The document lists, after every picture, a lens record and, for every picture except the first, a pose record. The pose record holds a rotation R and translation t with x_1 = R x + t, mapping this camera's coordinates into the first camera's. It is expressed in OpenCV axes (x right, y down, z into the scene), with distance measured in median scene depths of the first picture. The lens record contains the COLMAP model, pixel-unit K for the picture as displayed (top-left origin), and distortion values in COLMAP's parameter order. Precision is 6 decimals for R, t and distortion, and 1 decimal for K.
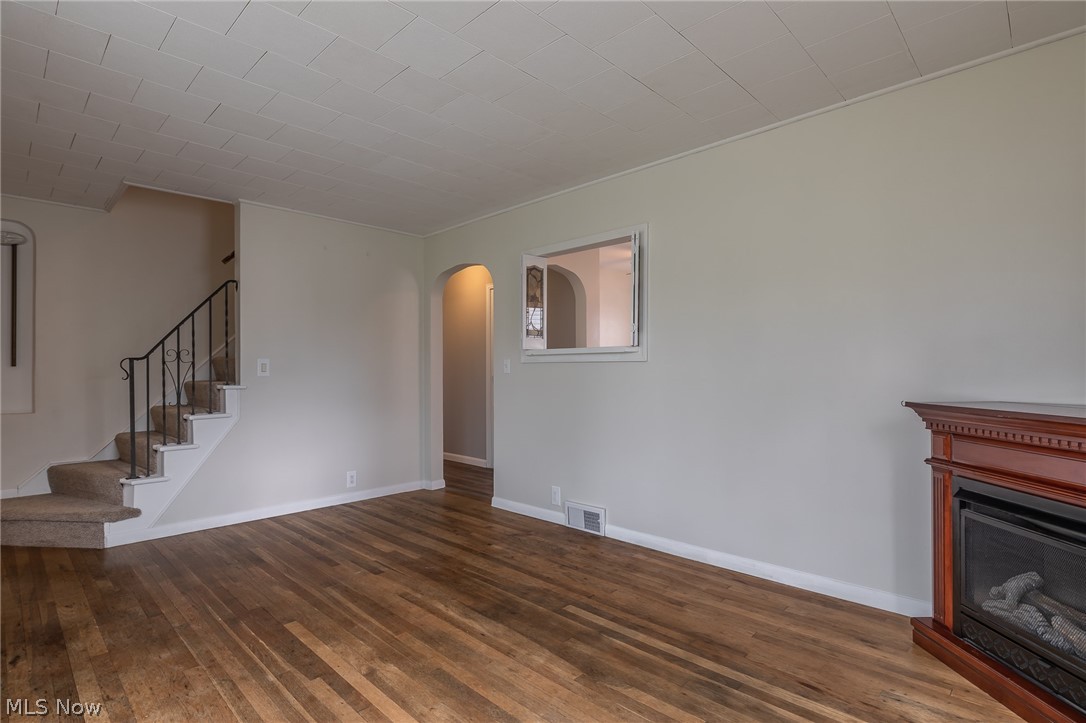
lens RADIAL K [[548.9, 0, 540.4], [0, 548.9, 367.2], [0, 0, 1]] dist [0.005175, -0.003801]
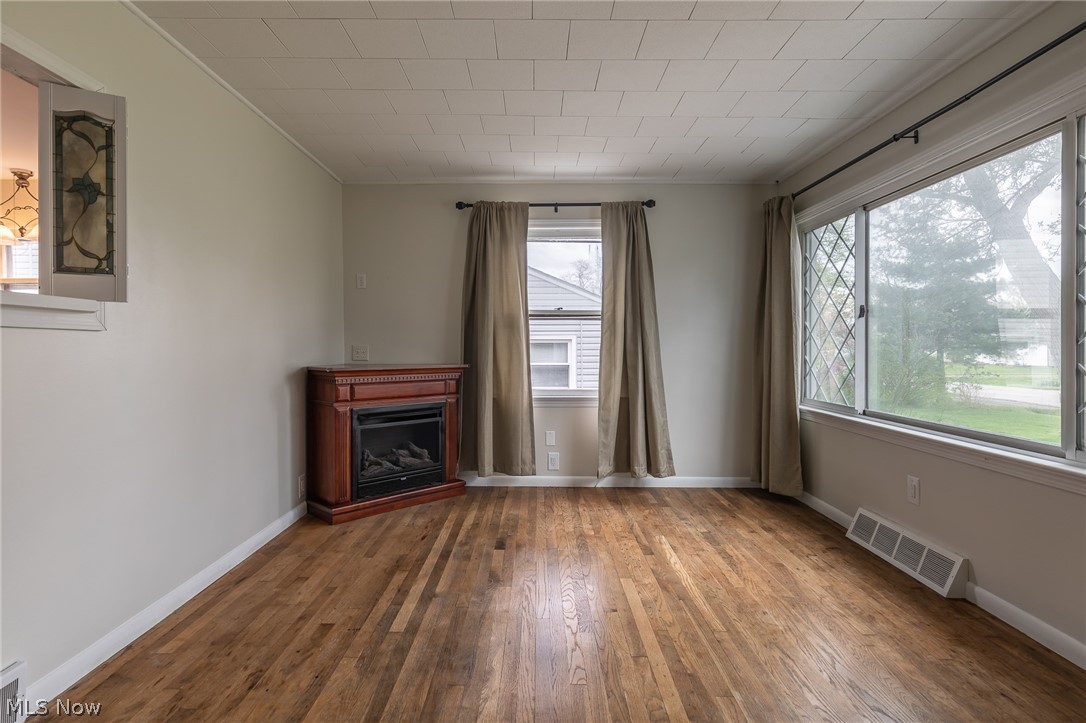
lens RADIAL K [[548.9, 0, 525.0], [0, 548.9, 353.4], [0, 0, 1]] dist [0.005175, -0.003801]
pose [[-0.691871, -0.003539, 0.722013, -0.628264], [-0.002296, 0.999994, 0.002701, 0.010572], [-0.722018, 0.000211, -0.691875, 1.313054]]
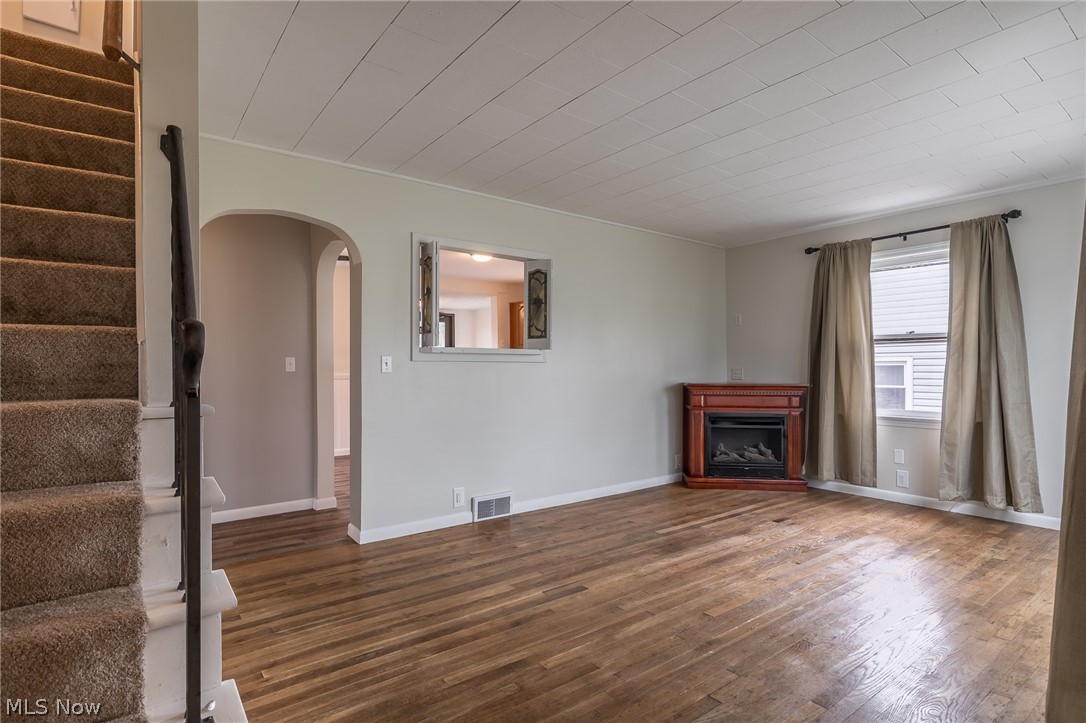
lens RADIAL K [[548.9, 0, 551.4], [0, 548.9, 369.7], [0, 0, 1]] dist [0.005175, -0.003801]
pose [[0.124854, 0.002509, 0.992172, -1.308090], [-0.008218, 0.999965, -0.001495, 0.008485], [-0.992141, -0.007967, 0.124870, 1.007063]]
